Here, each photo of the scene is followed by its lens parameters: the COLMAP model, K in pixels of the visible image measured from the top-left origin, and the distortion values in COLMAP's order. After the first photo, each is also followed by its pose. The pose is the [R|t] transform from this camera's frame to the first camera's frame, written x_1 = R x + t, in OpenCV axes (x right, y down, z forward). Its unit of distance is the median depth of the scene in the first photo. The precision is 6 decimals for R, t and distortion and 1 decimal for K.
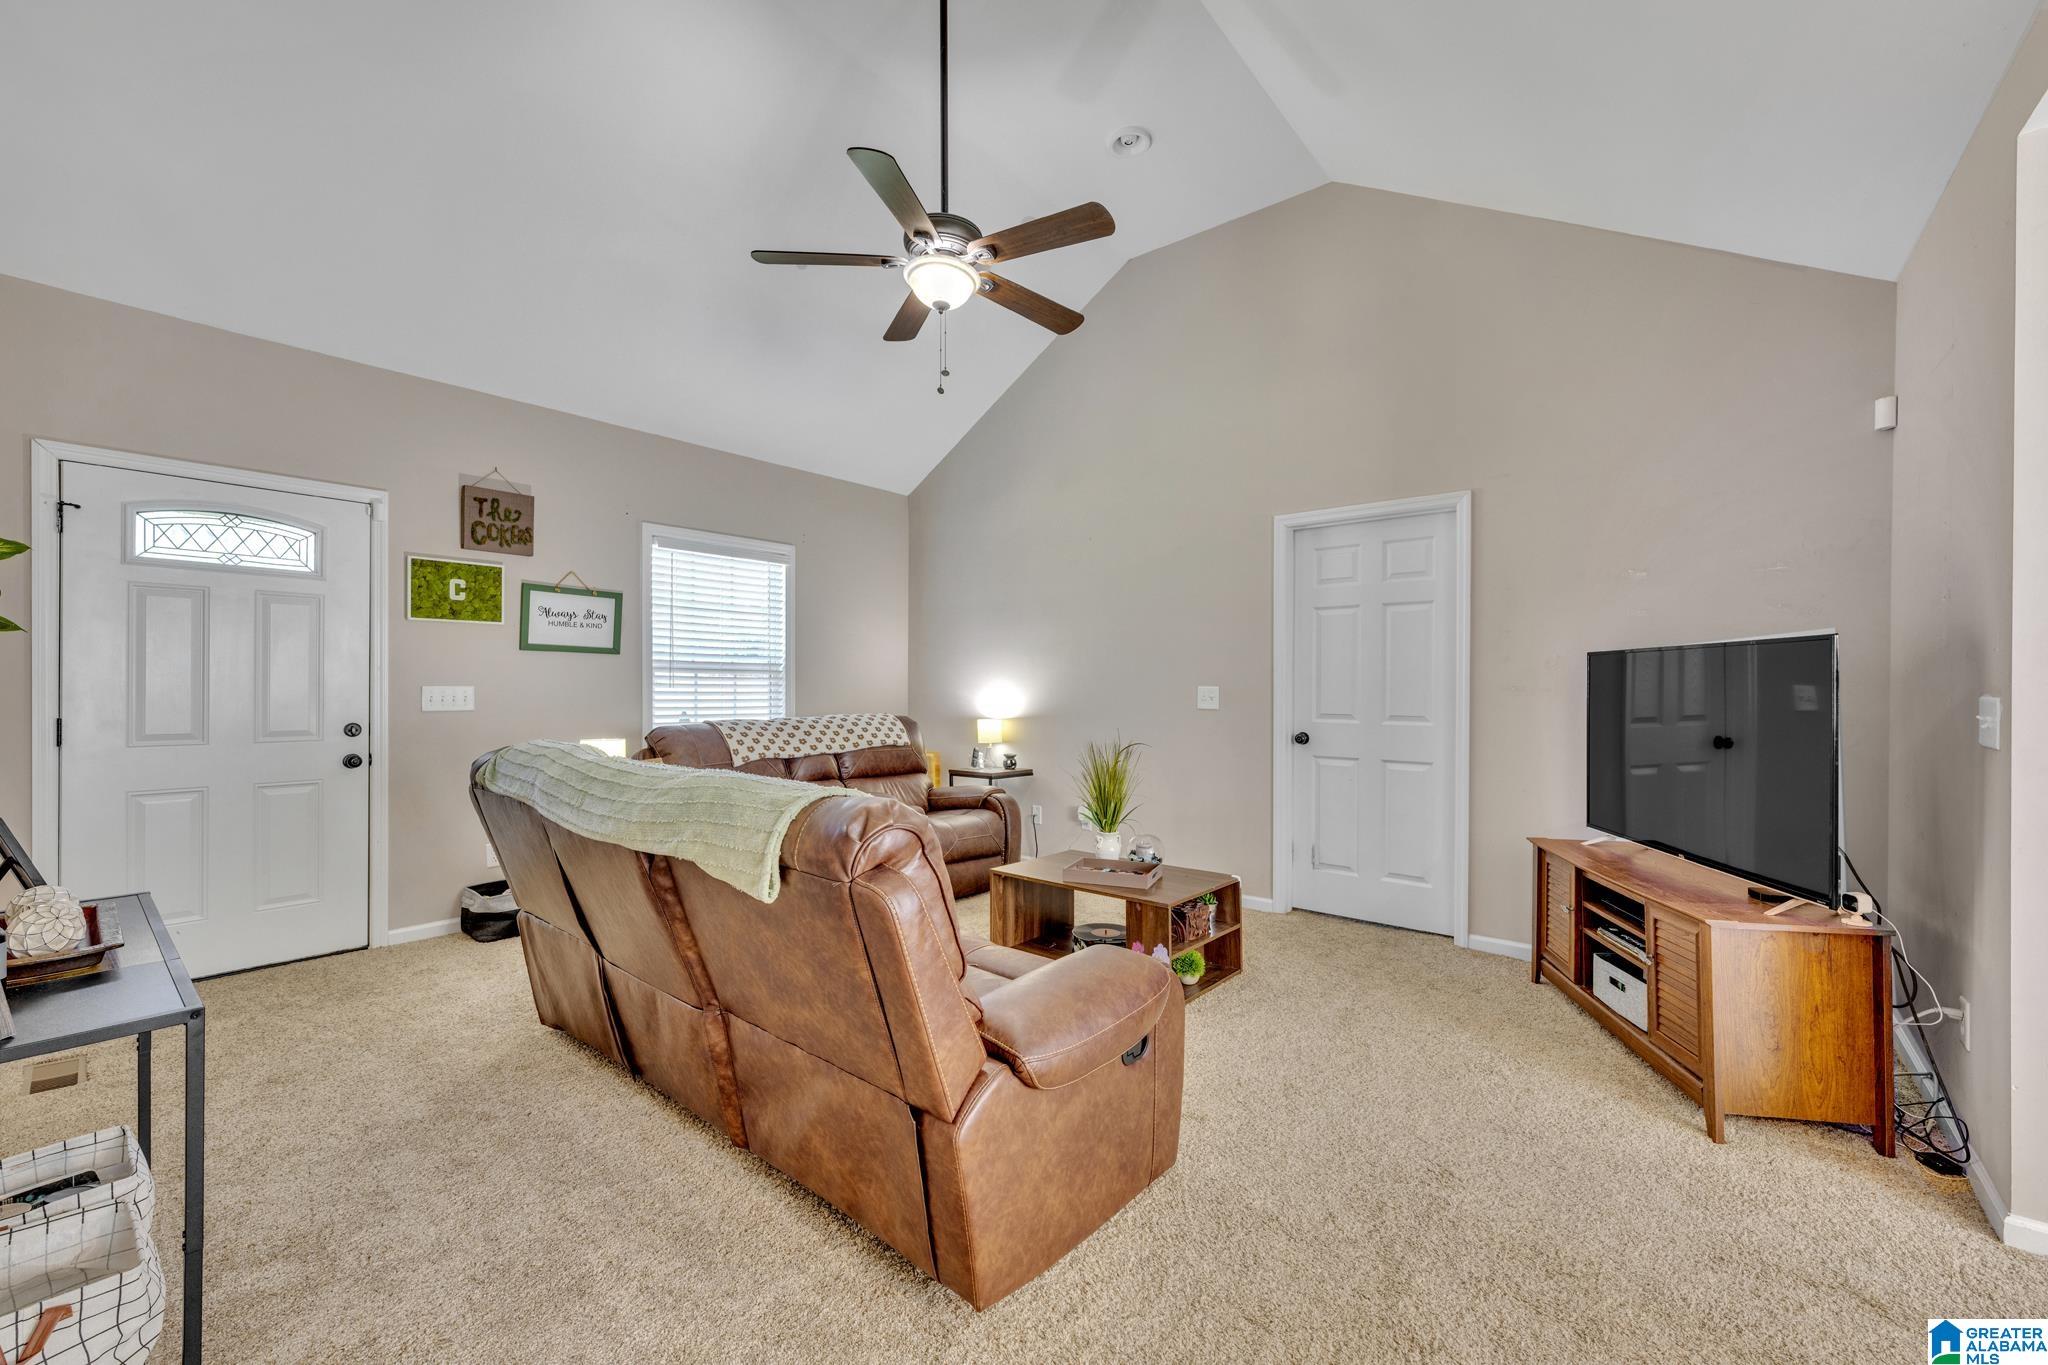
lens RADIAL K [[811.5, 0, 1024.7], [0, 811.5, 688.3], [0, 0, 1]] dist [-0.000556, 0.000443]
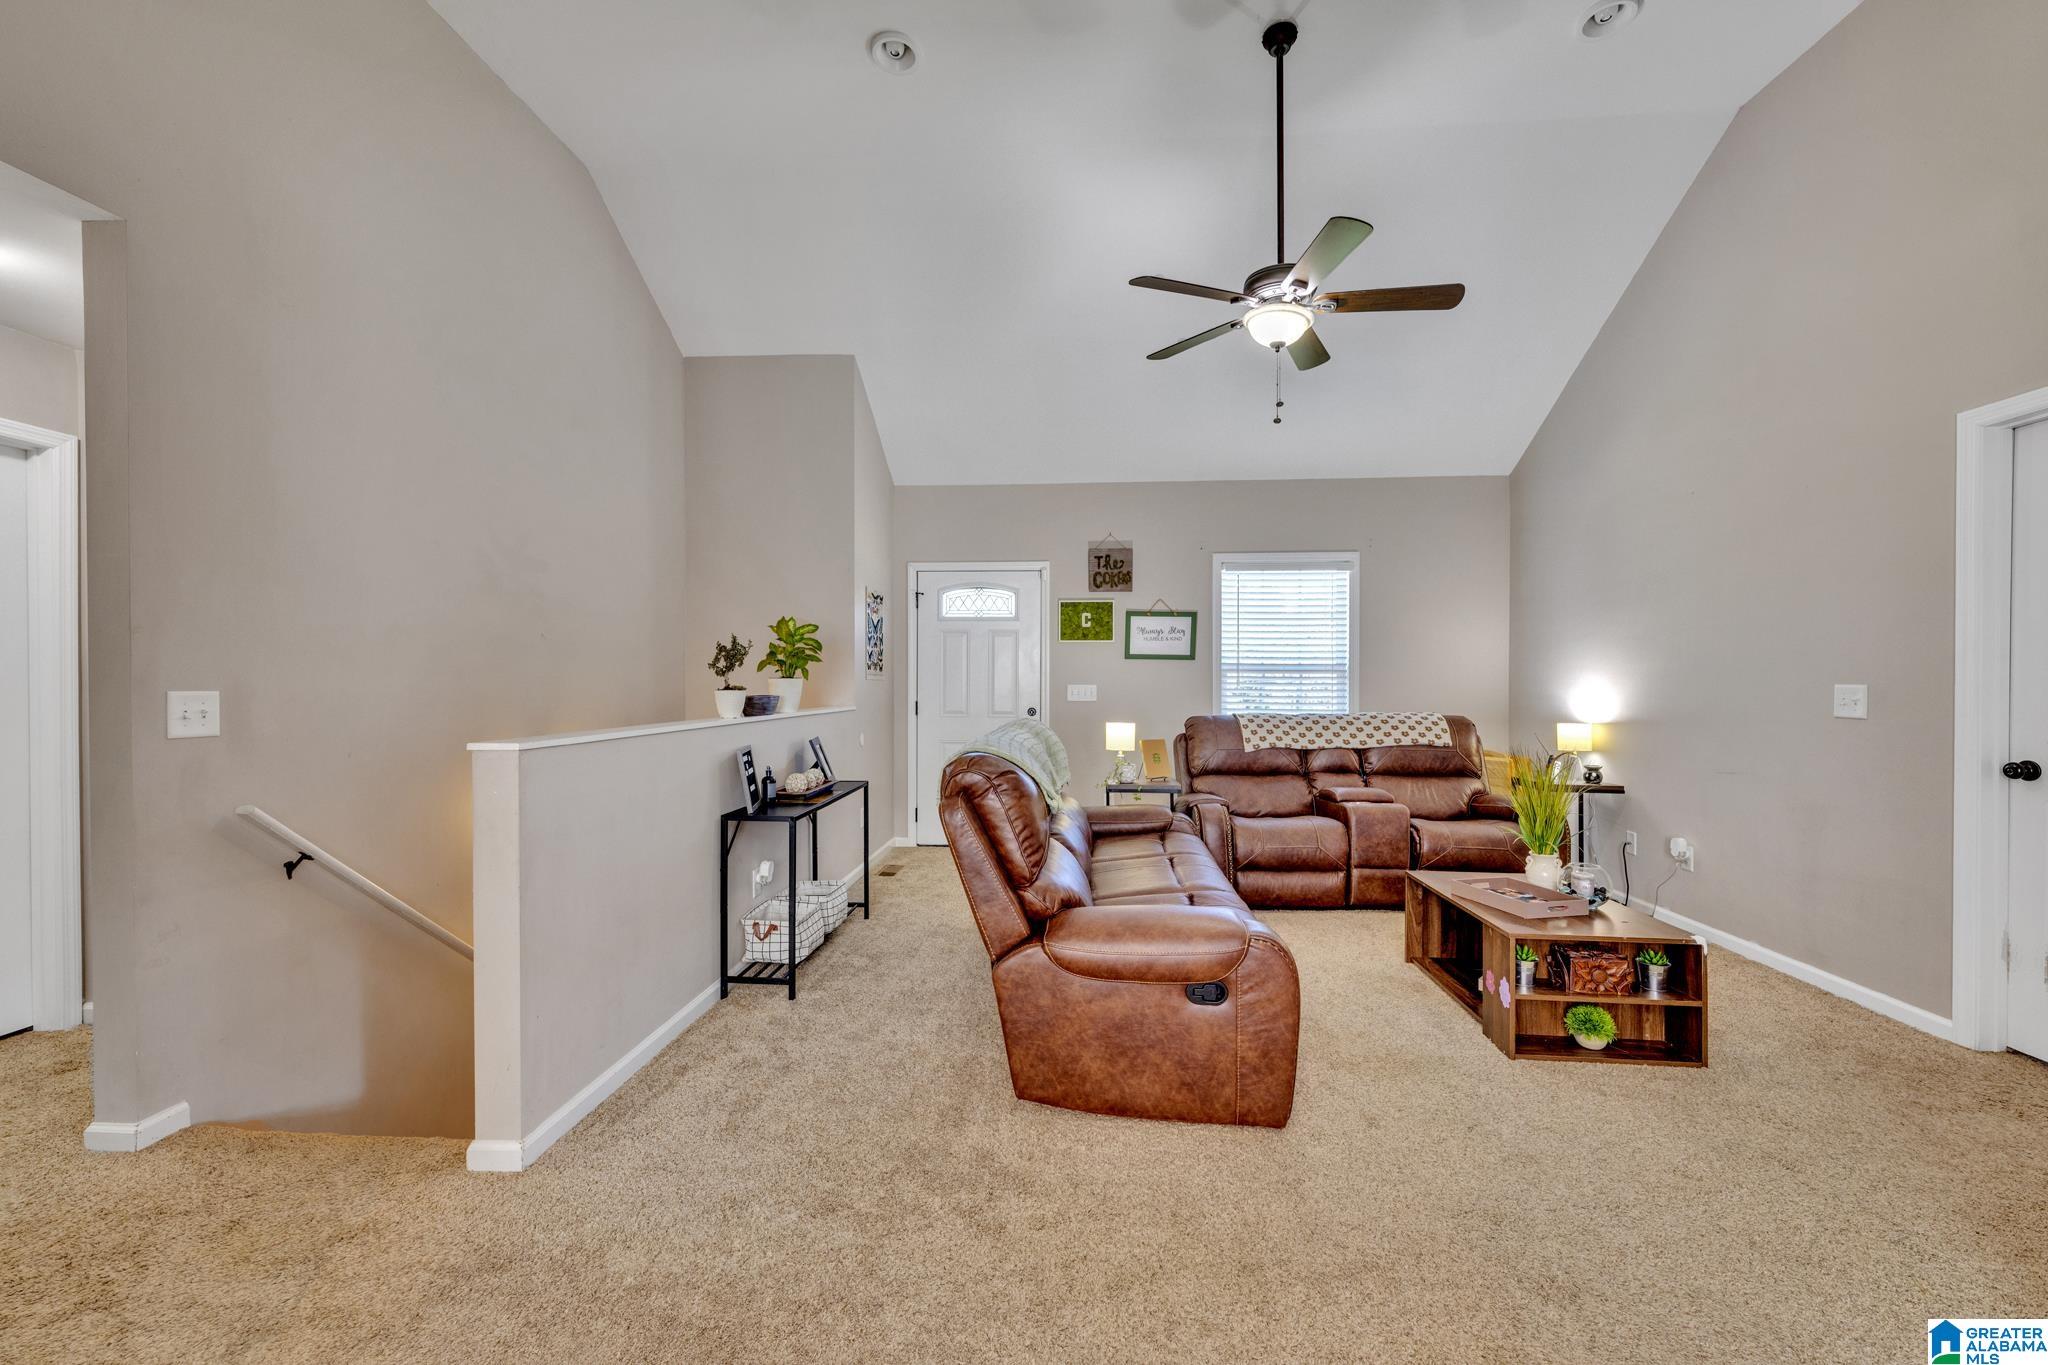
lens RADIAL K [[811.5, 0, 1031.5], [0, 811.5, 682.7], [0, 0, 1]] dist [-0.000556, 0.000443]
pose [[0.581743, -0.003206, -0.813366, 0.405624], [-0.001537, 0.999986, -0.005041, 0.000845], [0.813371, 0.004183, 0.581730, 0.048732]]
